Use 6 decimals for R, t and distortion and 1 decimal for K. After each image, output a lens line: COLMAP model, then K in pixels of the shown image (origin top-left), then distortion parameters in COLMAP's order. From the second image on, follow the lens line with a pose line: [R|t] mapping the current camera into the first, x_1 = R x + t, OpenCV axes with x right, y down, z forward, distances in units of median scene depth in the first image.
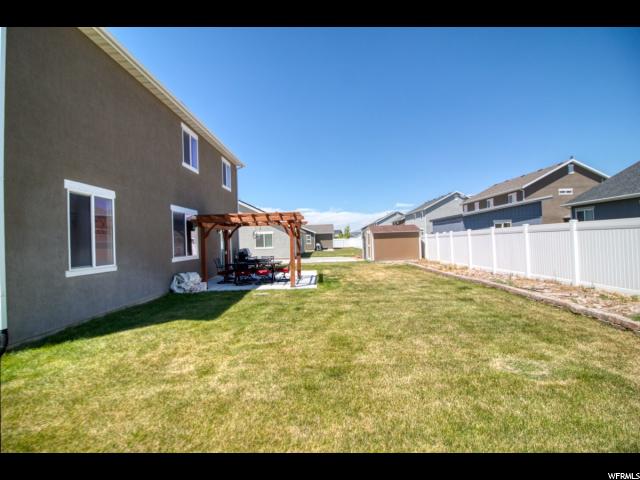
lens RADIAL K [[296.0, 0, 320.0], [0, 296.0, 236.1], [0, 0, 1]] dist [-0.002395, -0.012690]
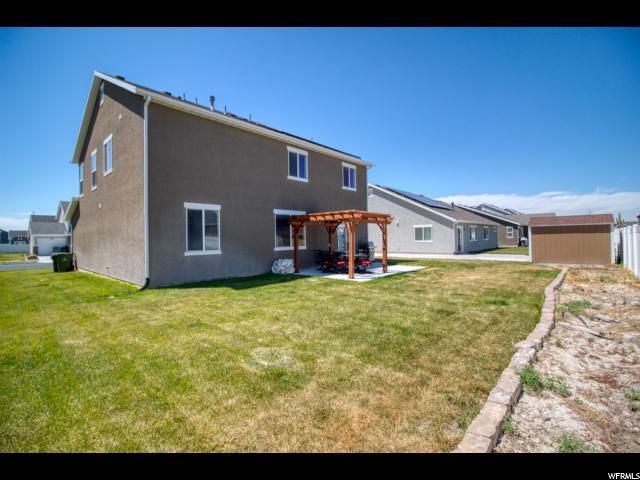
lens RADIAL K [[296.0, 0, 316.2], [0, 296.0, 236.3], [0, 0, 1]] dist [-0.002395, -0.012690]
pose [[0.743191, 0.017943, -0.668839, 0.798504], [0.002553, 0.999557, 0.029651, -0.028184], [0.669075, -0.023744, 0.742816, 0.139192]]
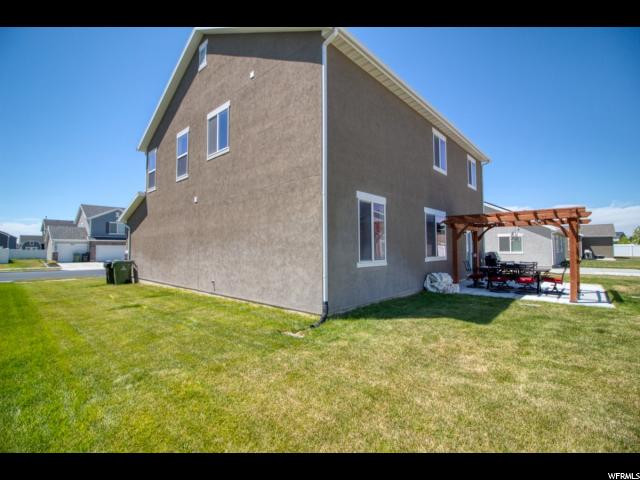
lens RADIAL K [[296.0, 0, 319.8], [0, 296.0, 236.3], [0, 0, 1]] dist [-0.002395, -0.012690]
pose [[0.743362, 0.005855, -0.668864, -0.104076], [-0.011710, 0.999922, -0.004262, 0.009456], [0.668787, 0.011001, 0.743373, -0.051163]]
